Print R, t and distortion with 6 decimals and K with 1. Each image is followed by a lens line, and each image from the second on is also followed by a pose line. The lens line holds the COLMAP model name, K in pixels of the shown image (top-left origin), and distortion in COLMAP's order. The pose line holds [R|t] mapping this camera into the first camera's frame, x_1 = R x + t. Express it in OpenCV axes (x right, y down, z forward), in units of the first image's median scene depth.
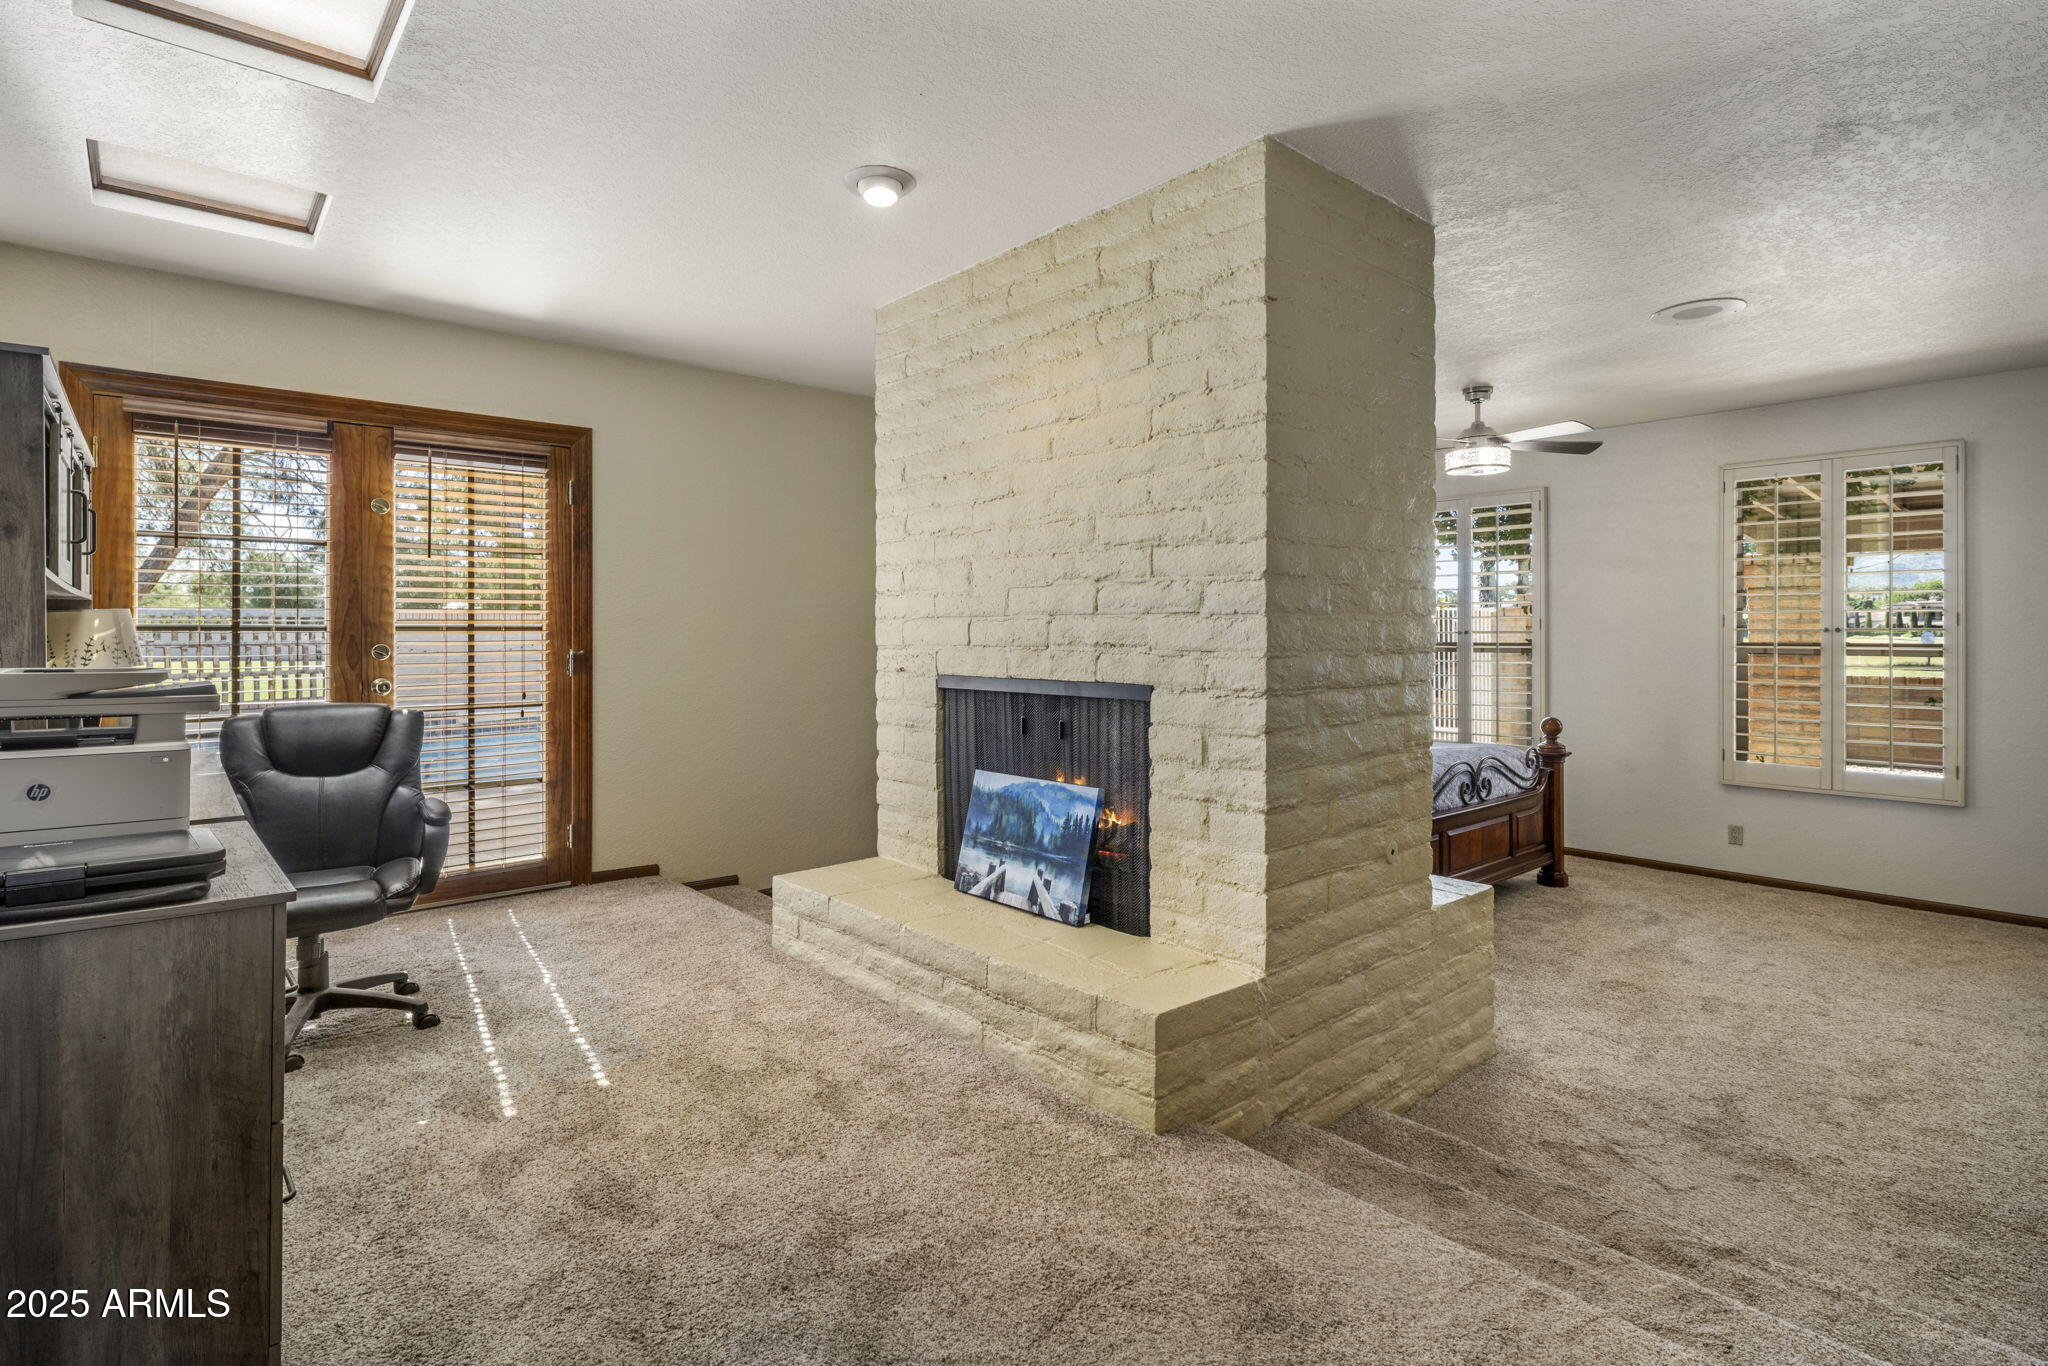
lens RADIAL K [[988.2, 0, 1024.0], [0, 988.2, 683.0], [0, 0, 1]] dist [-0.001470, -0.000542]
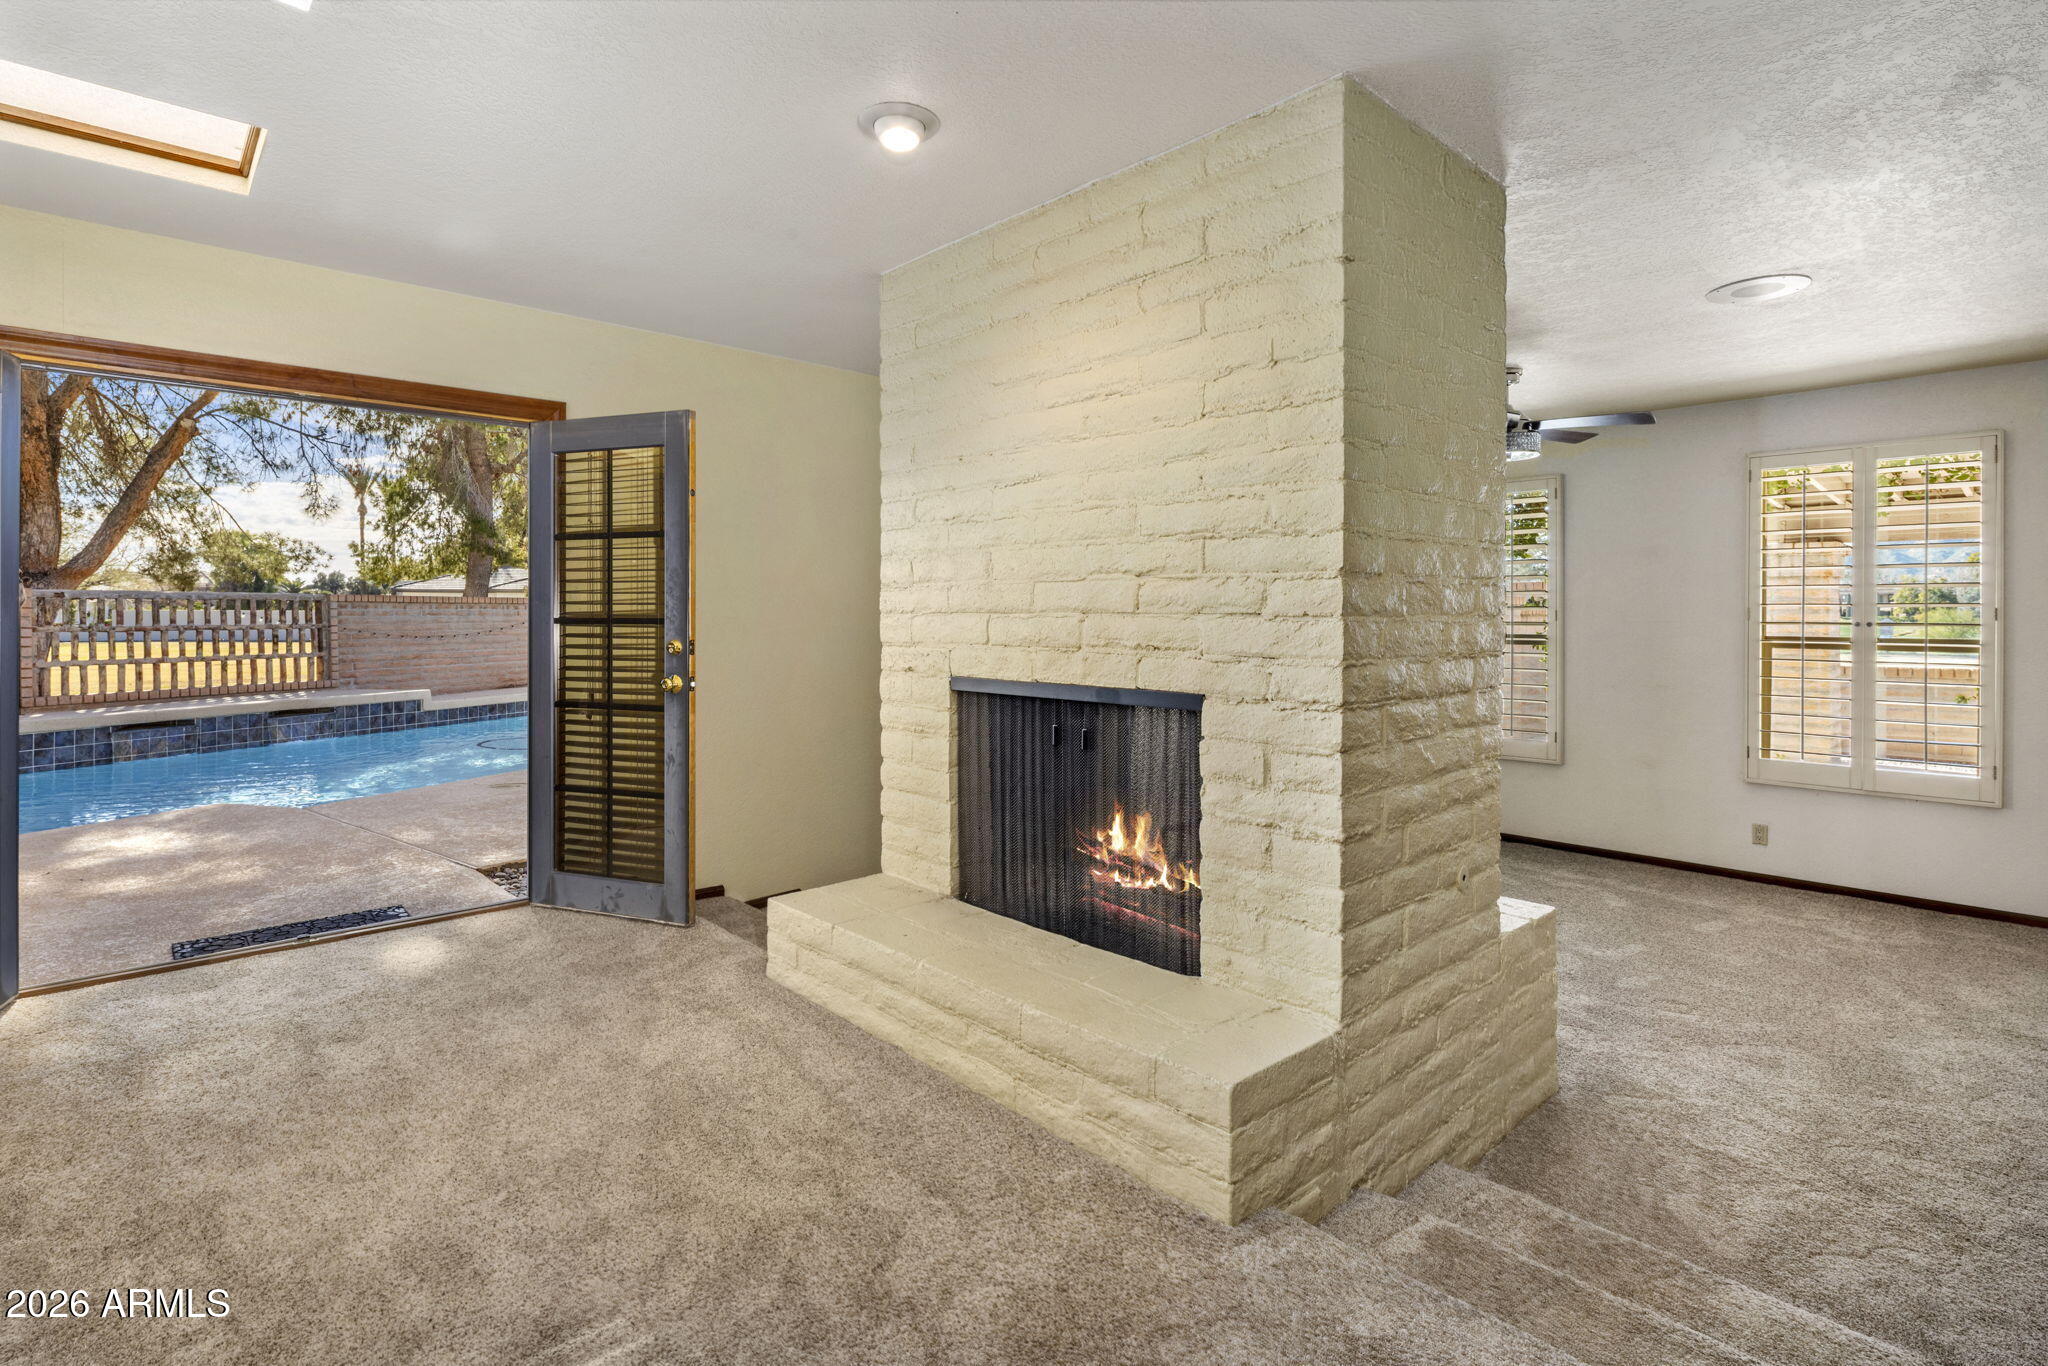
lens RADIAL K [[977.6, 0, 1023.1], [0, 977.6, 661.9], [0, 0, 1]] dist [-0.001615, -0.000507]
pose [[0.999620, 0.002763, 0.027415, -0.057739], [-0.002734, 0.999996, -0.001096, -0.025503], [-0.027418, 0.001021, 0.999624, 0.125339]]
